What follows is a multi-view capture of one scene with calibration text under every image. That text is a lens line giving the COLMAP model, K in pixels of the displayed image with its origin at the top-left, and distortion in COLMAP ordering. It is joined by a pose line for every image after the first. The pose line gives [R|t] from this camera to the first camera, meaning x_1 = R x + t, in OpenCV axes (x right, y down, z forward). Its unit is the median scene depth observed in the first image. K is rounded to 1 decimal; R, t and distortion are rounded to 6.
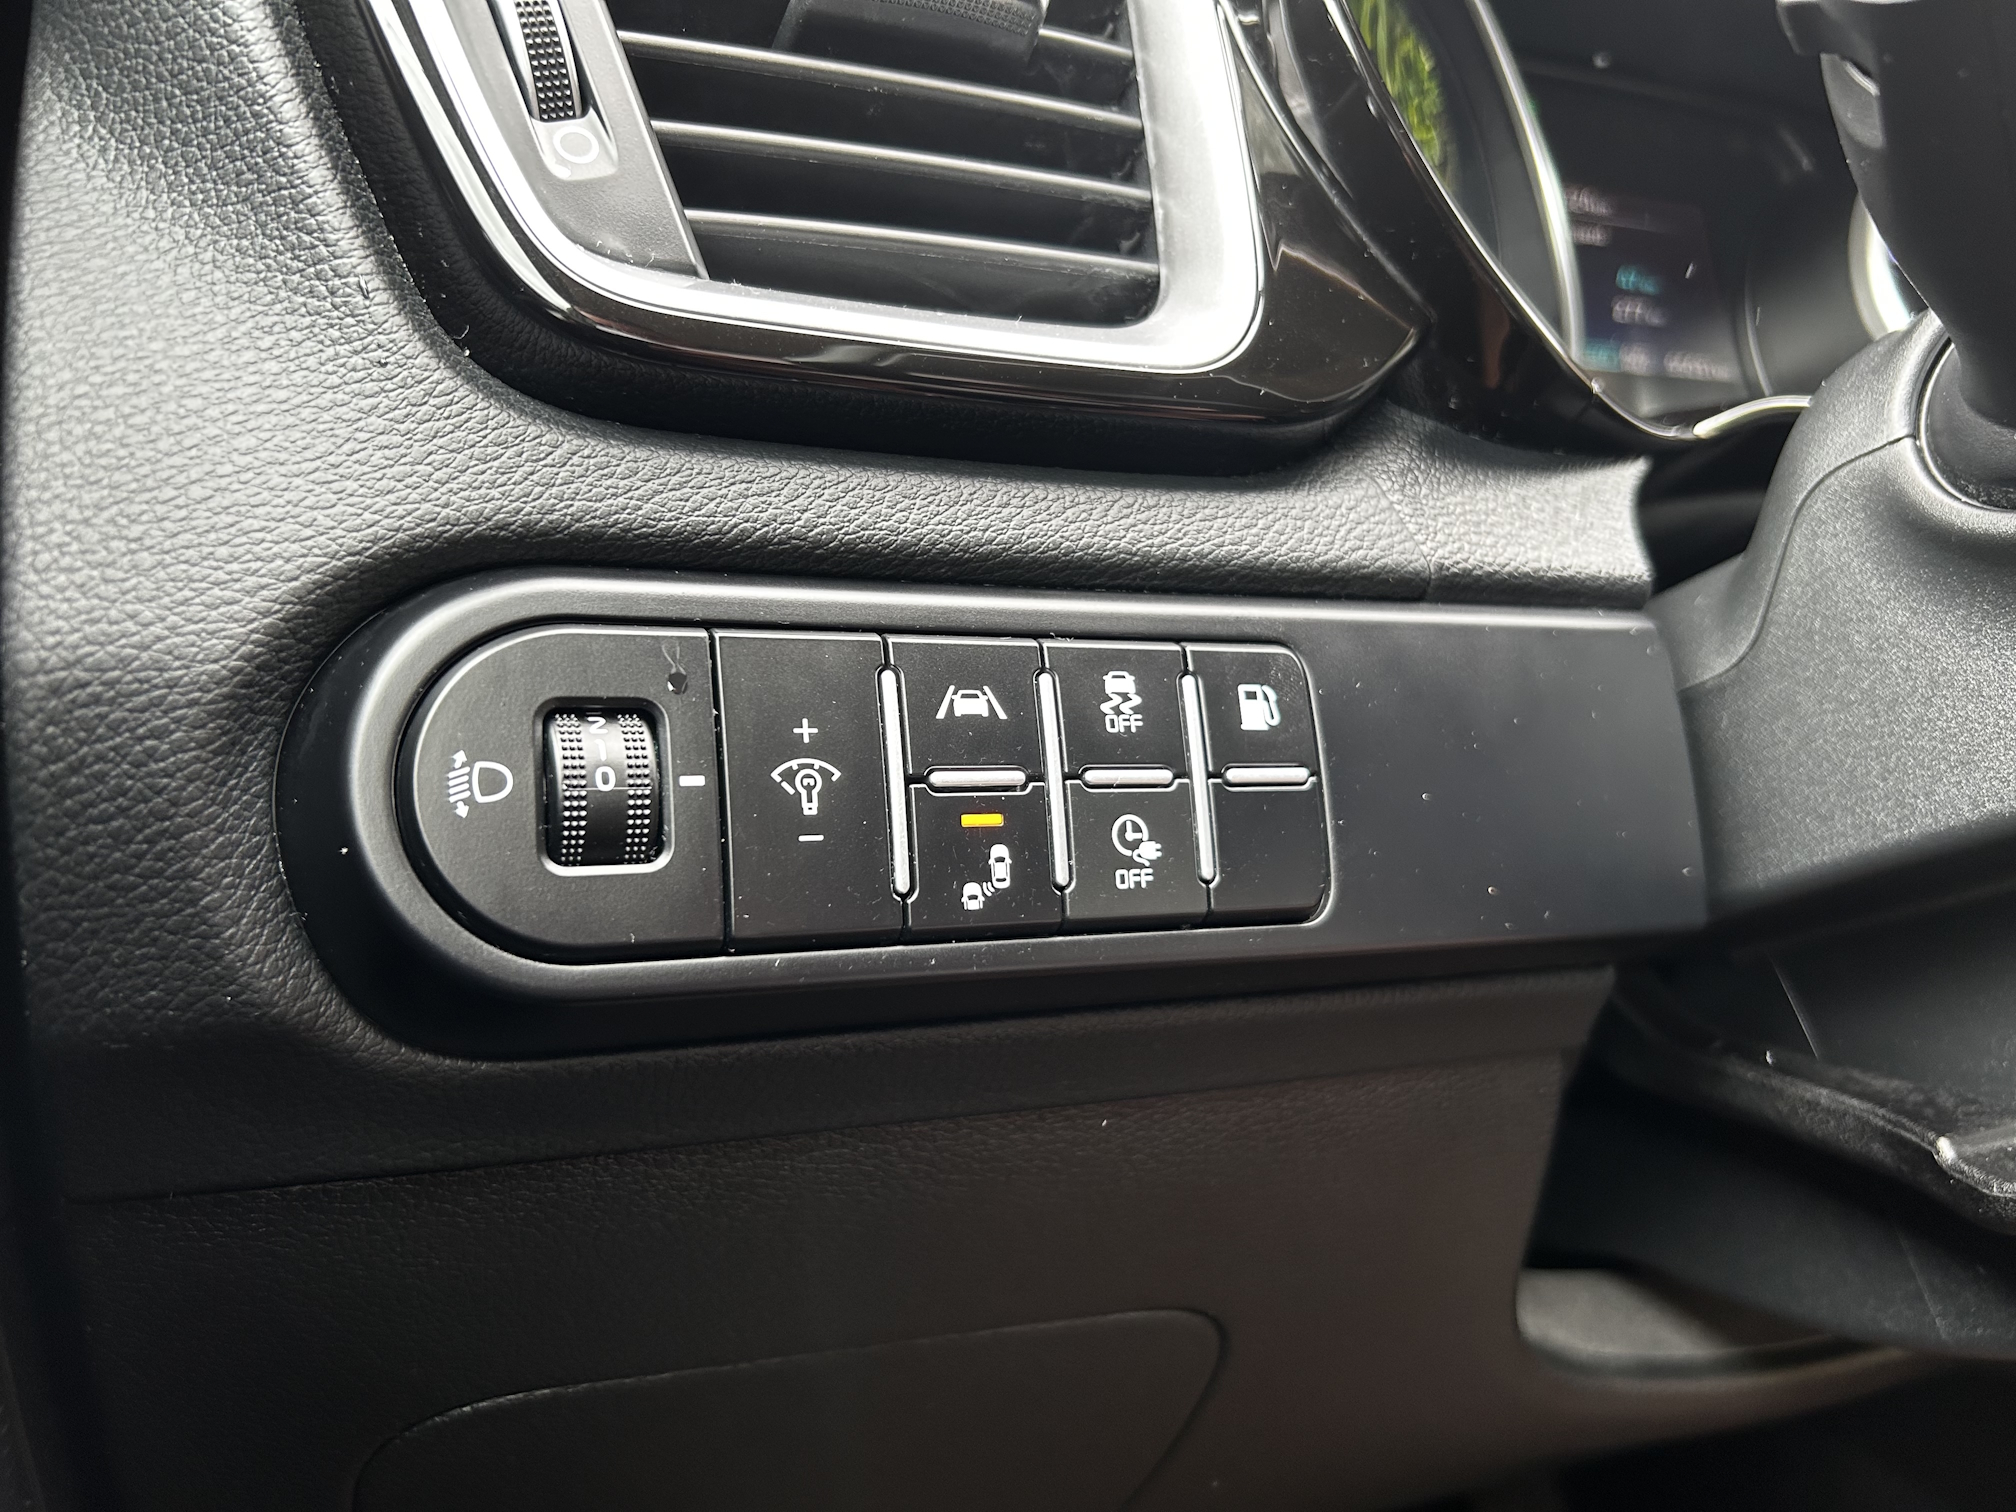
lens RADIAL K [[1629.4, 0, 993.6], [0, 1629.4, 760.0], [0, 0, 1]] dist [-0.003674, -0.010900]
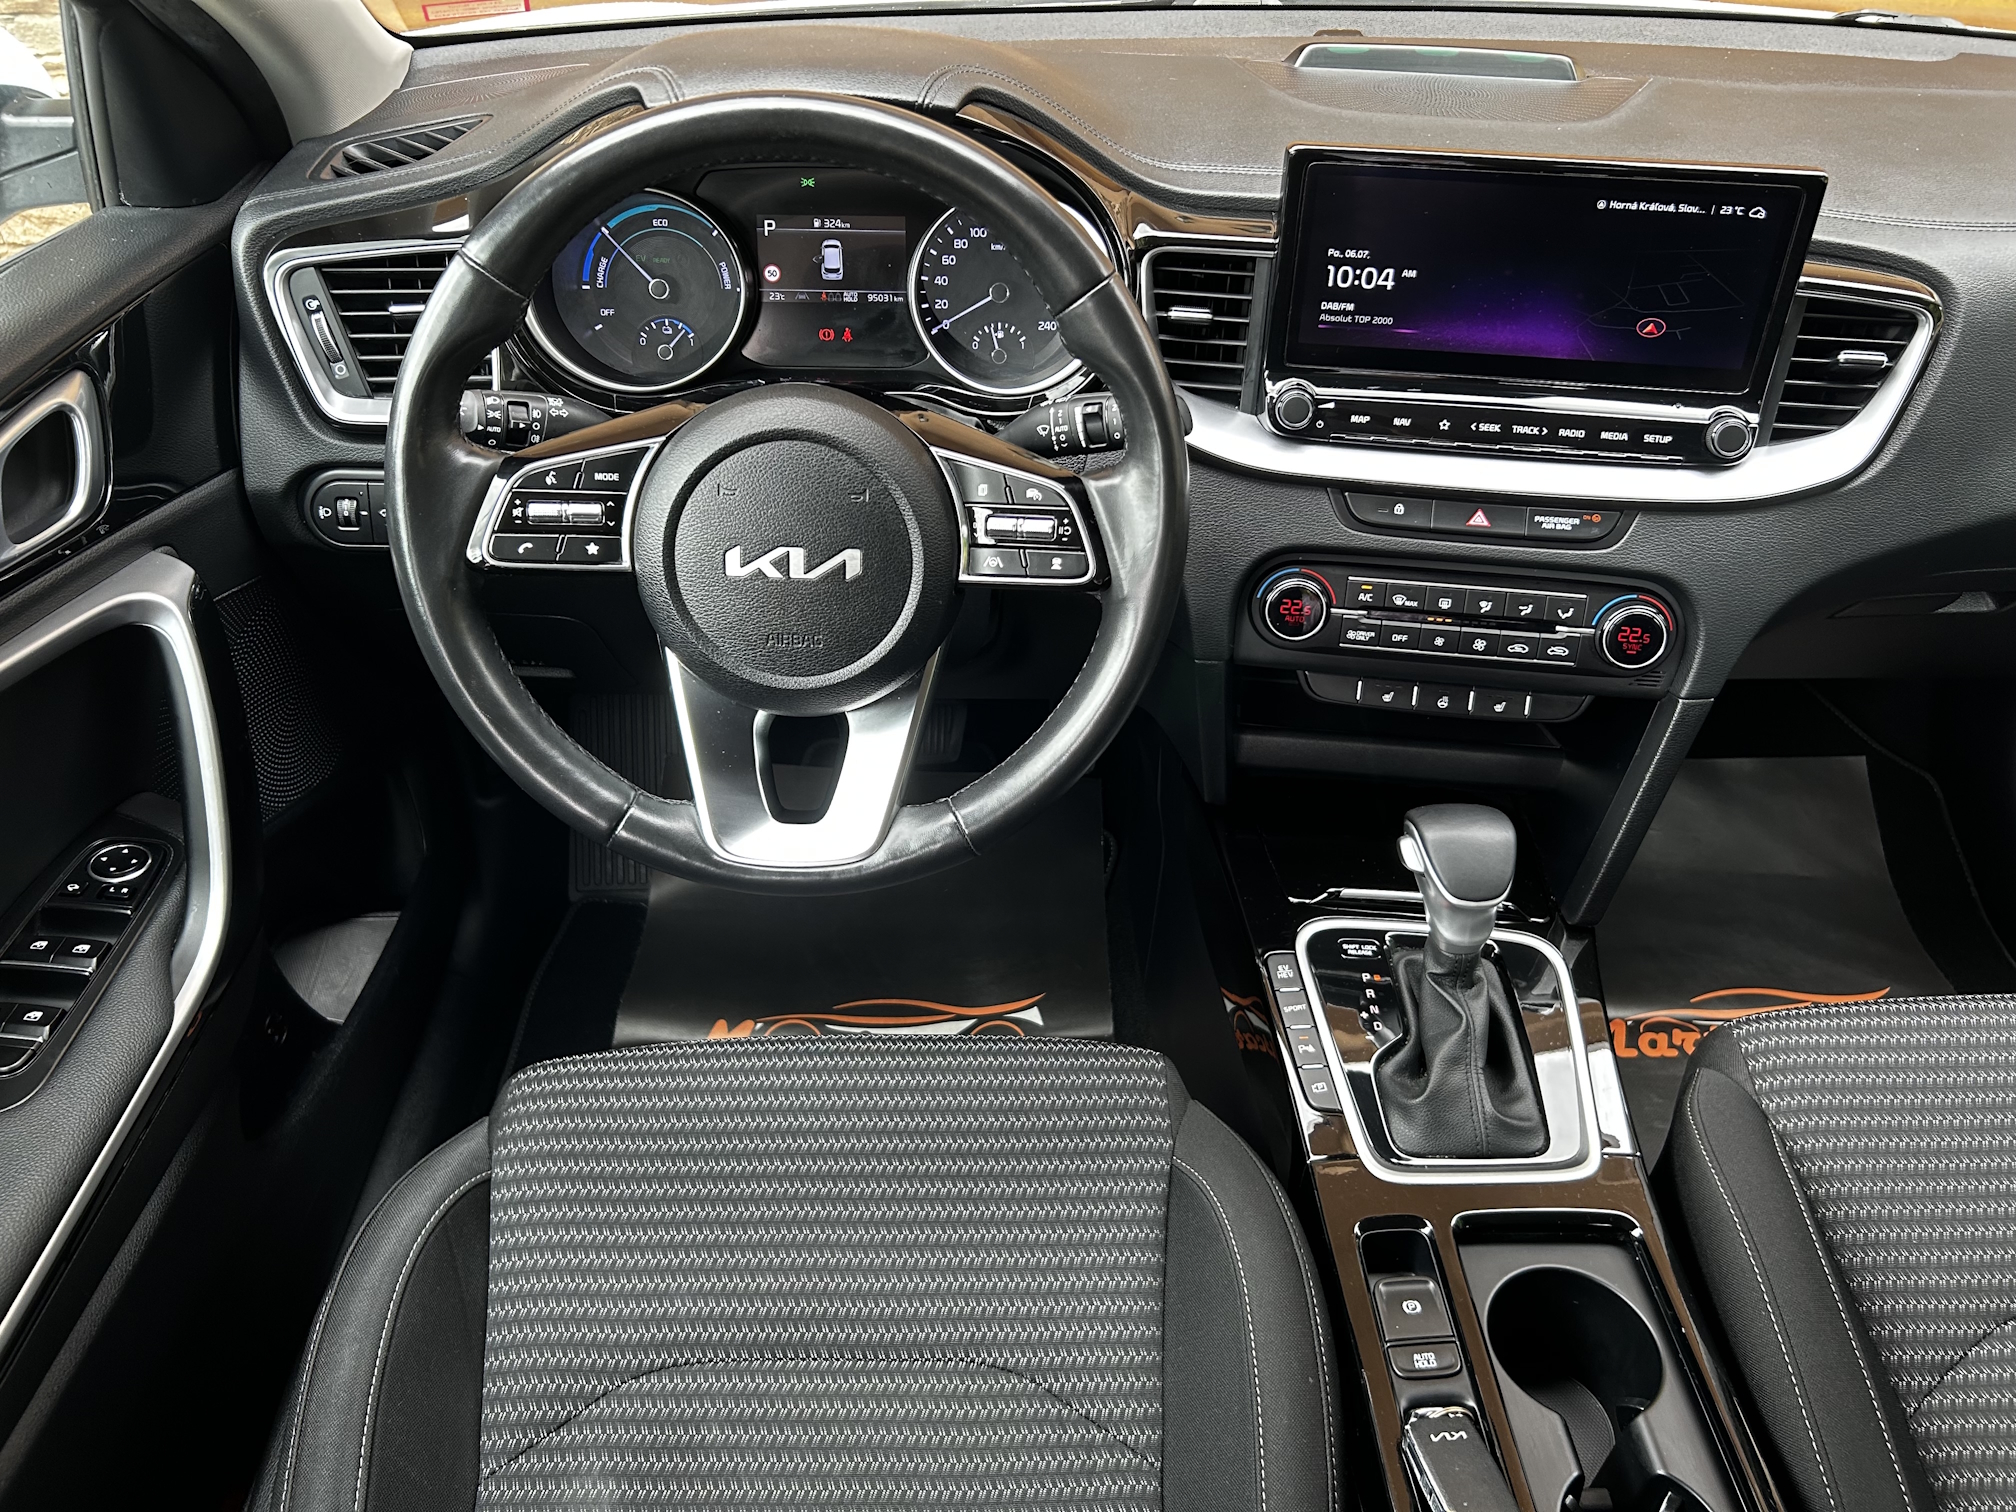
lens RADIAL K [[1547.5, 0, 1006.7], [0, 1547.5, 748.5], [0, 0, 1]] dist [0.035818, -0.053326]
pose [[0.930787, 0.210940, -0.298562, 3.119117], [-0.045398, 0.877100, 0.478157, -1.664306], [0.362731, -0.431508, 0.825970, -2.491935]]
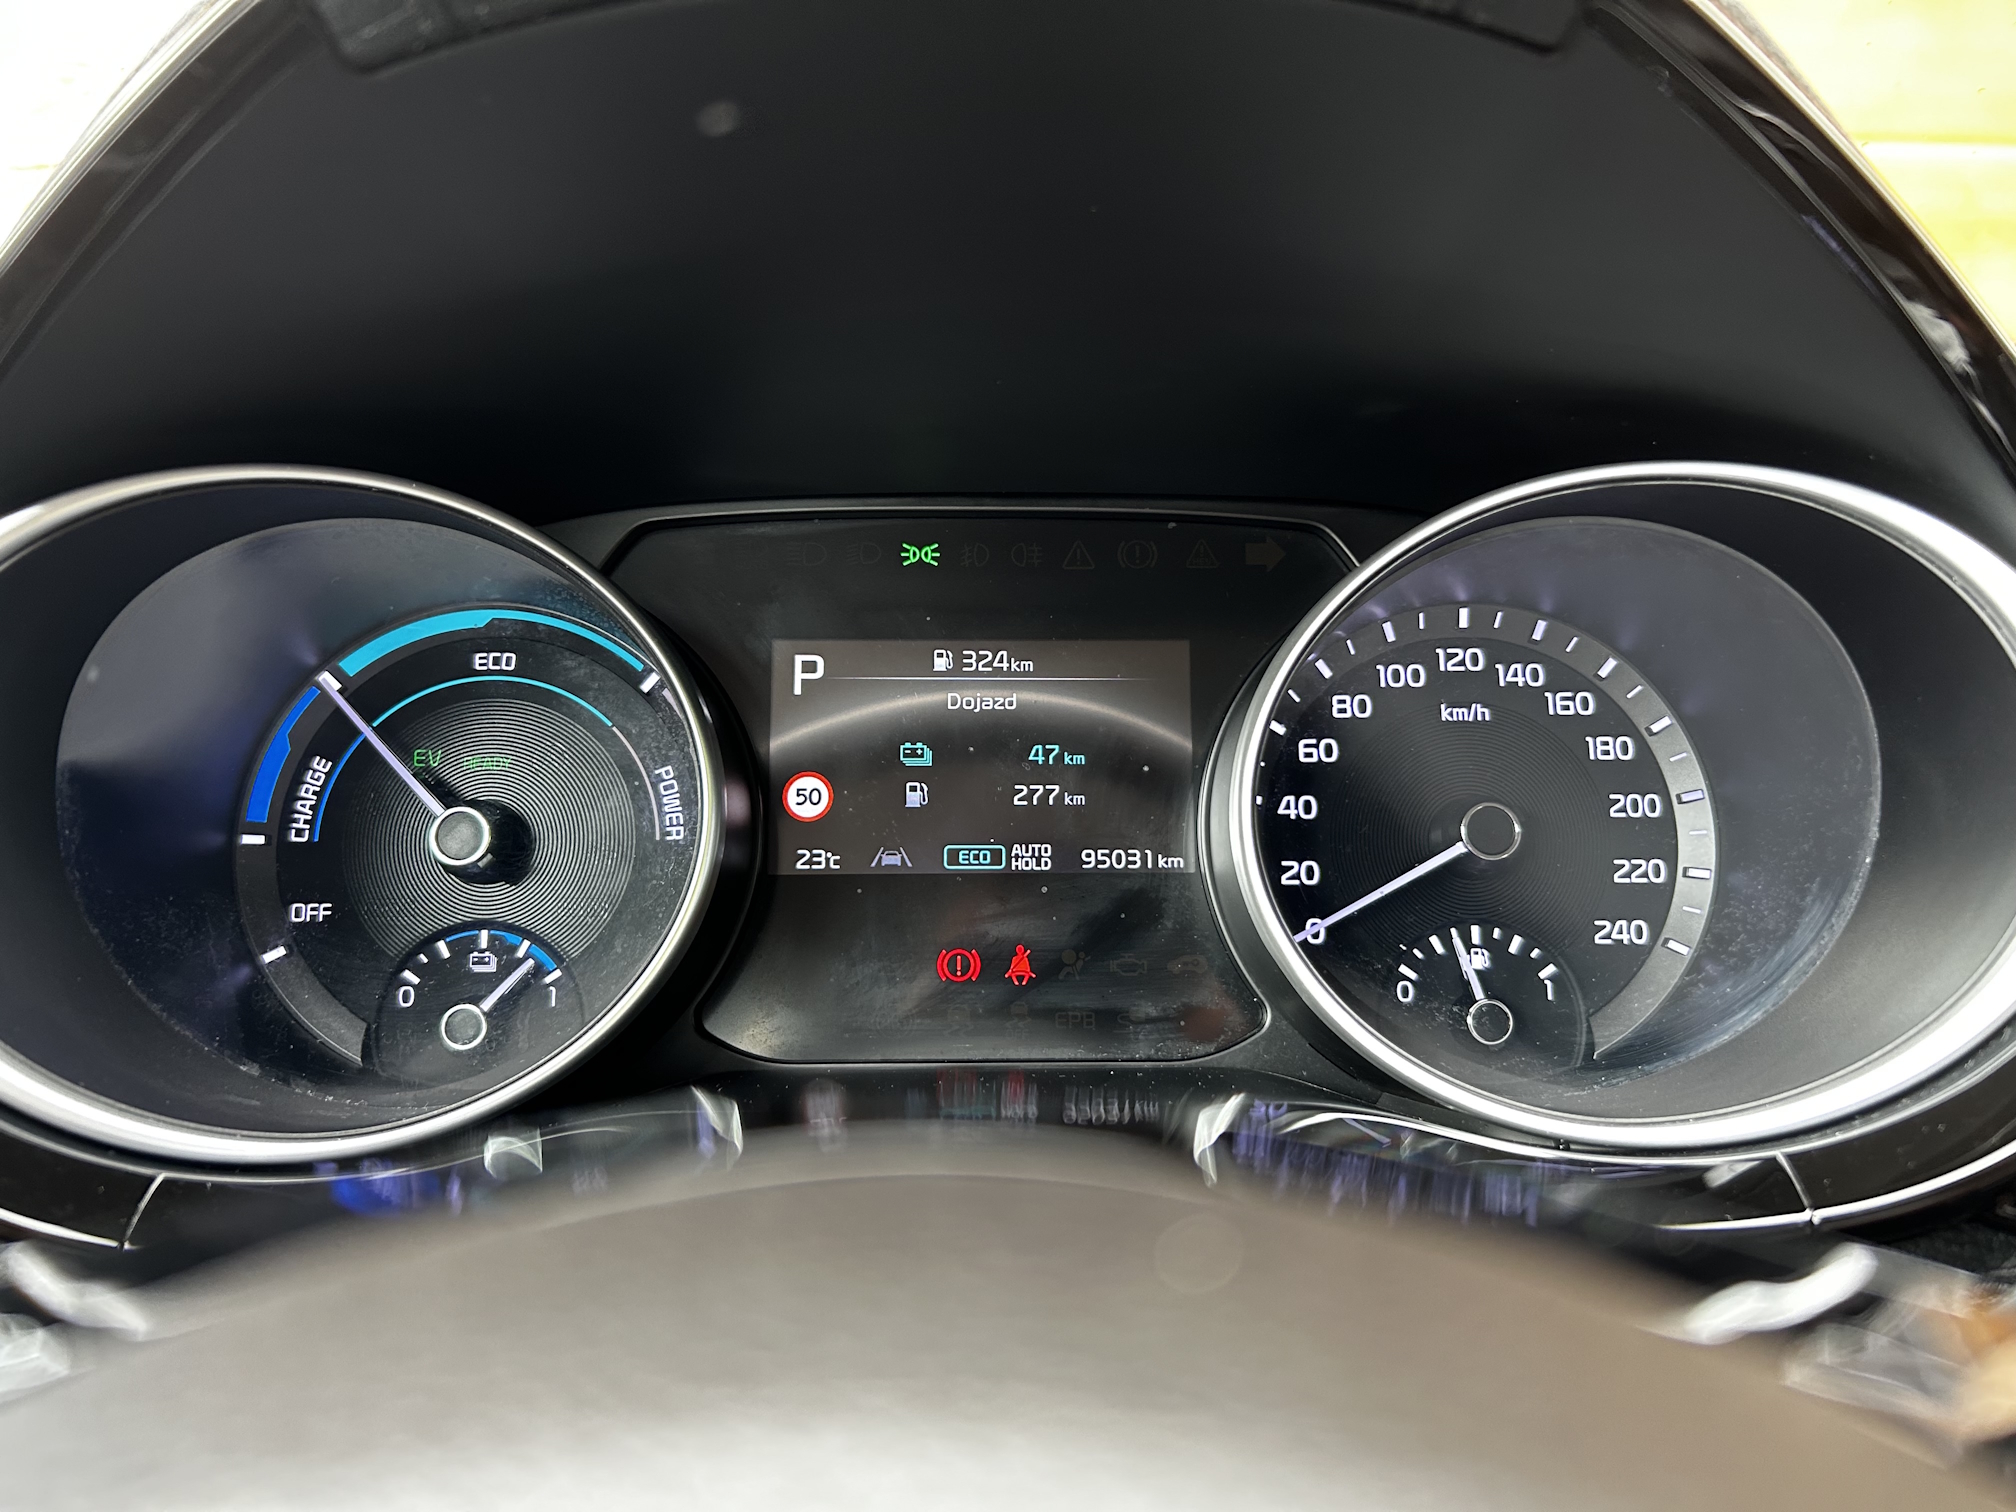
lens RADIAL K [[1547.5, 0, 1015.9], [0, 1547.5, 694.7], [0, 0, 1]] dist [0.035818, -0.053326]
pose [[0.921444, 0.028148, -0.387491, 1.483931], [-0.026177, 0.999604, 0.010364, -0.720891], [0.387629, 0.000594, 0.921815, 0.516986]]
